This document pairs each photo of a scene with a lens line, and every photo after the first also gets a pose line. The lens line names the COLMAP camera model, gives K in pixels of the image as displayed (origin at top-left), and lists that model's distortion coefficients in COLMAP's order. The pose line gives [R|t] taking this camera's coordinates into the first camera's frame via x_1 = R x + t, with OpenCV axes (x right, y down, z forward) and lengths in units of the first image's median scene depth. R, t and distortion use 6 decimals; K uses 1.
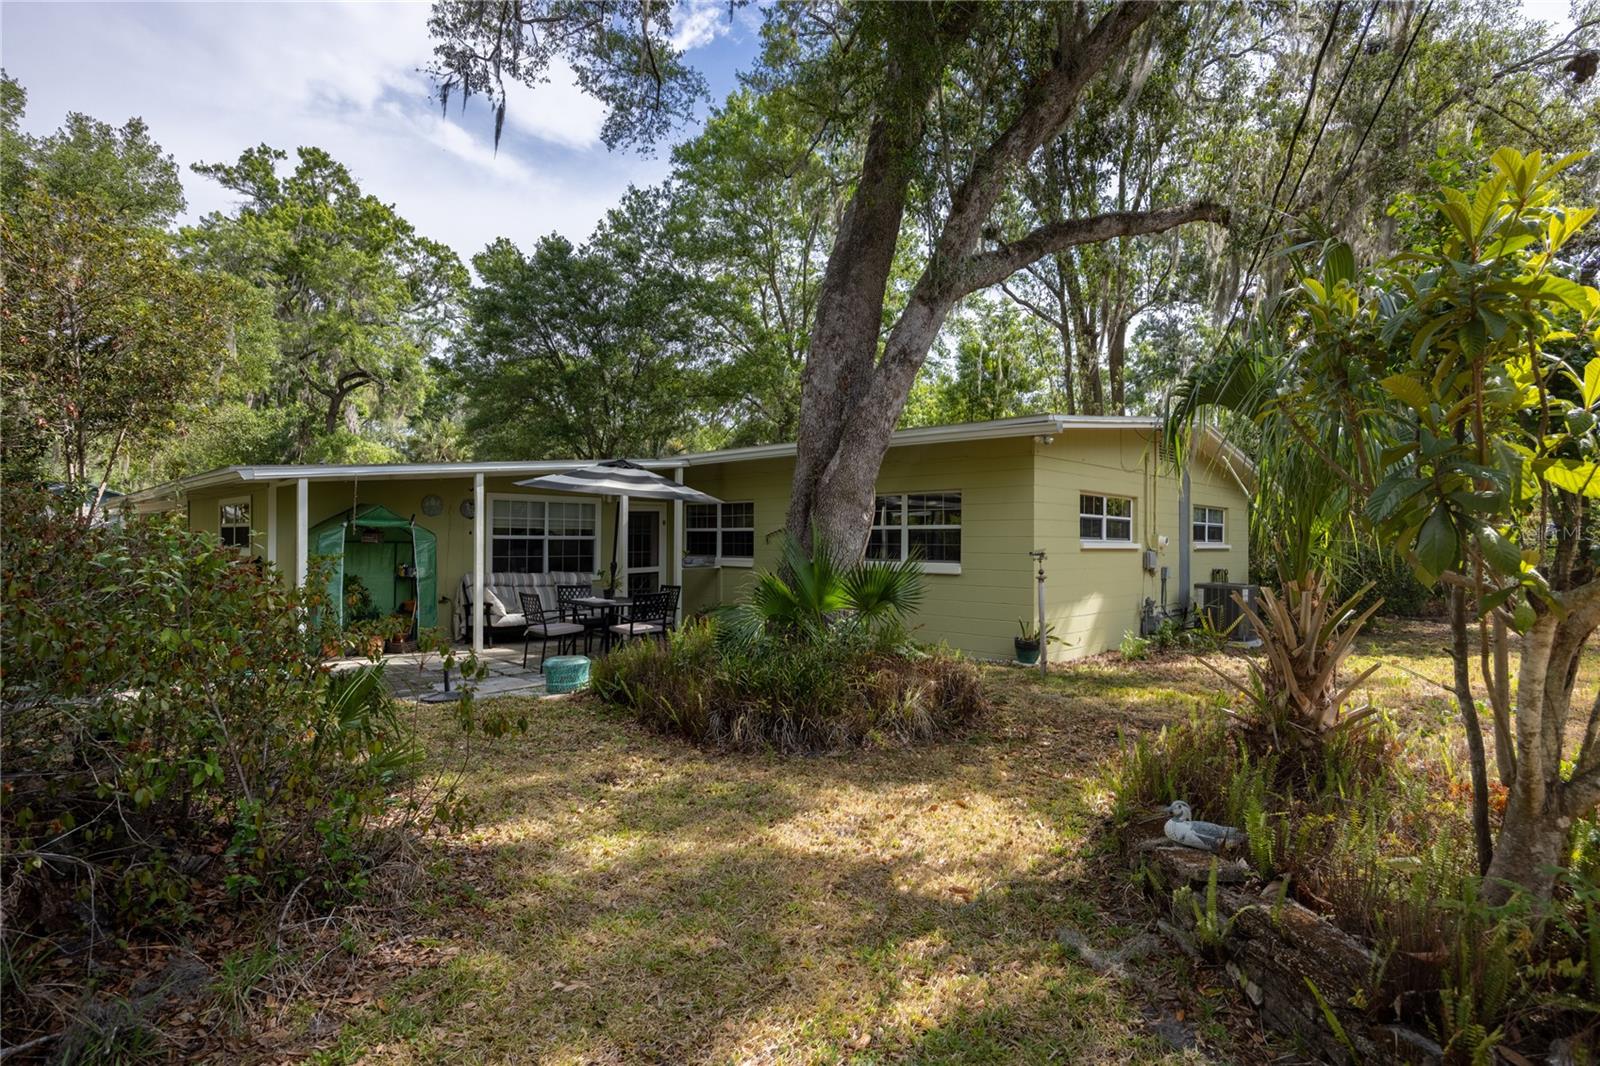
lens RADIAL K [[818.2, 0, 799.9], [0, 818.2, 538.1], [0, 0, 1]] dist [-0.000929, 0.000505]
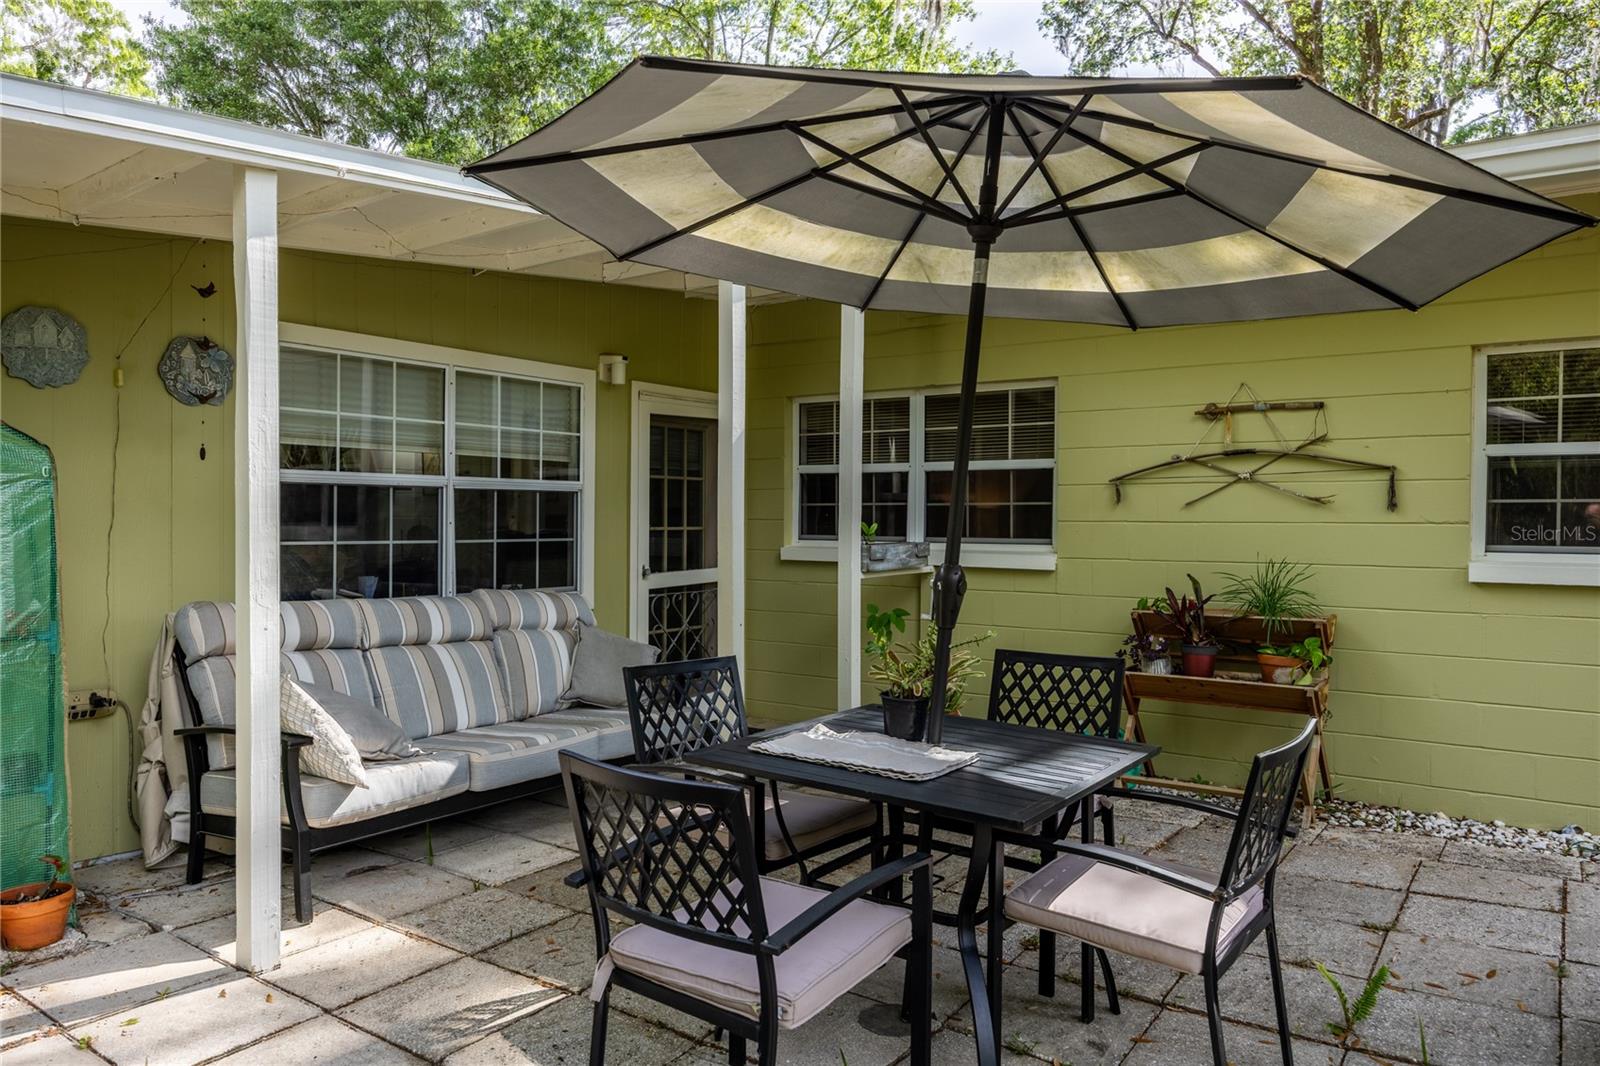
lens RADIAL K [[1085.4, 0, 796.9], [0, 1085.4, 535.8], [0, 0, 1]] dist [0.001827, 0.000004]
pose [[0.987829, -0.001793, 0.155536, -0.113250], [-0.000968, 0.999843, 0.017675, 0.005848], [-0.155544, -0.017611, 0.987672, 0.263412]]
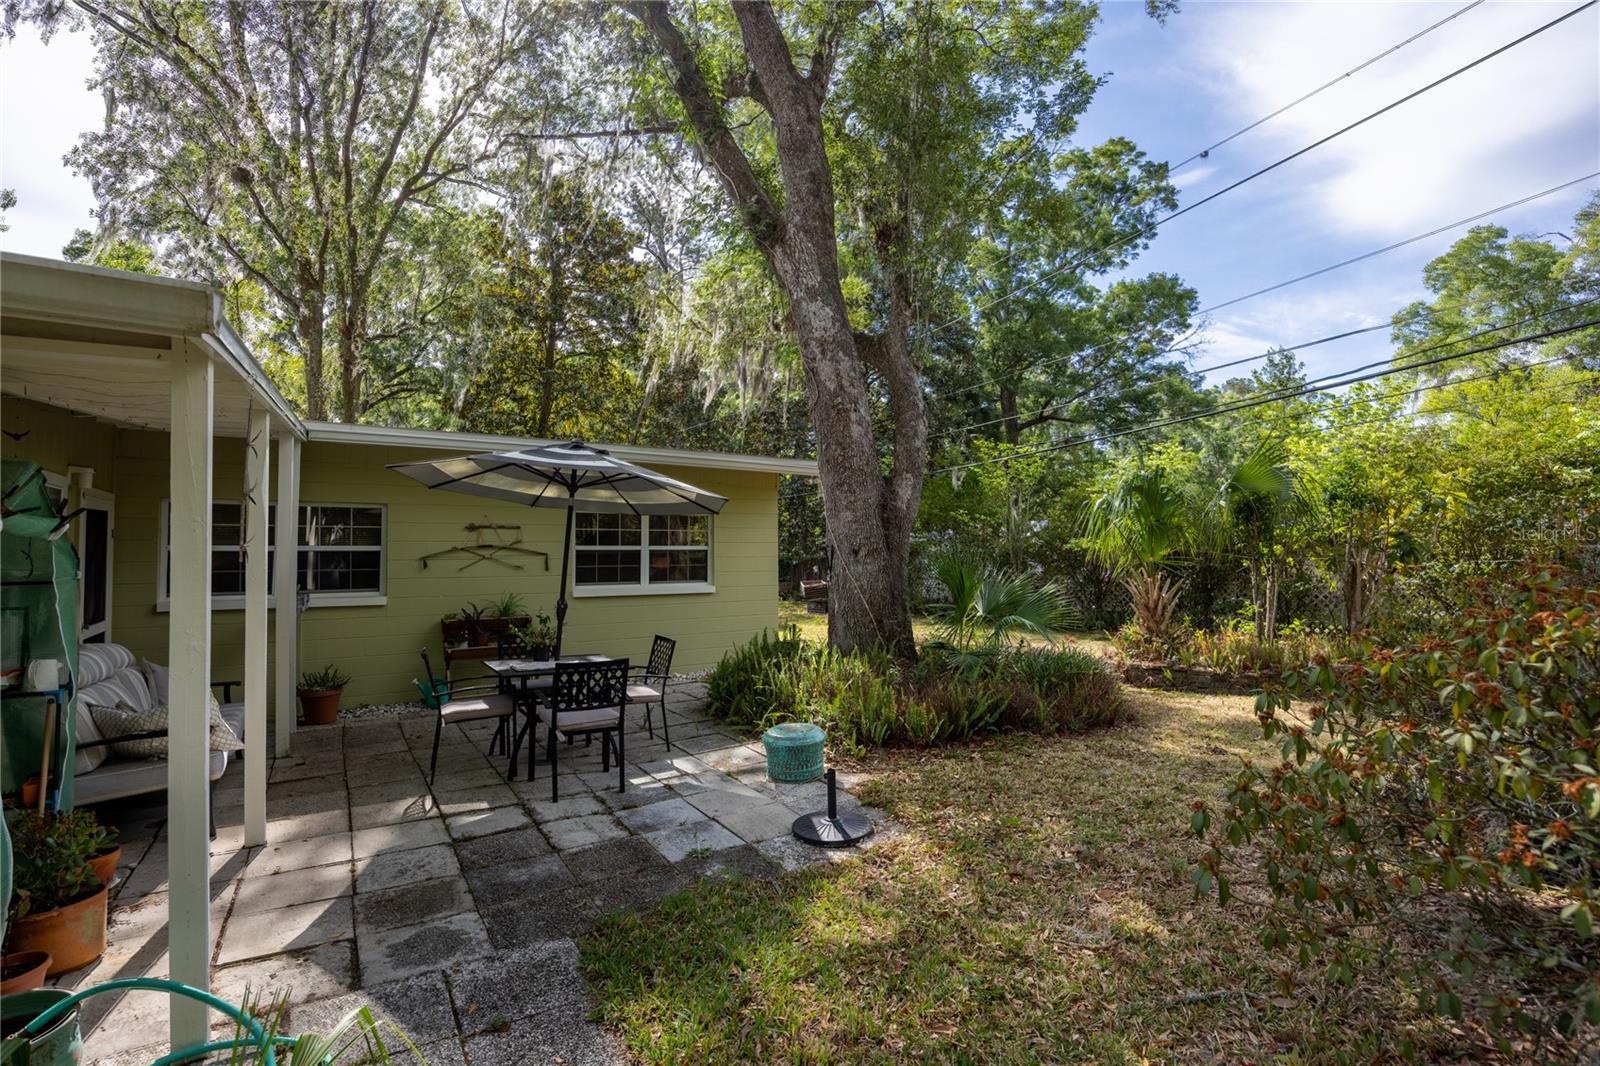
lens RADIAL K [[746.8, 0, 809.6], [0, 746.8, 535.5], [0, 0, 1]] dist [0.002223, 0.000059]
pose [[0.222995, 0.023433, 0.974538, -0.270687], [0.007534, 0.999640, -0.025761, -0.001350], [-0.974790, 0.013087, 0.222738, 0.248726]]
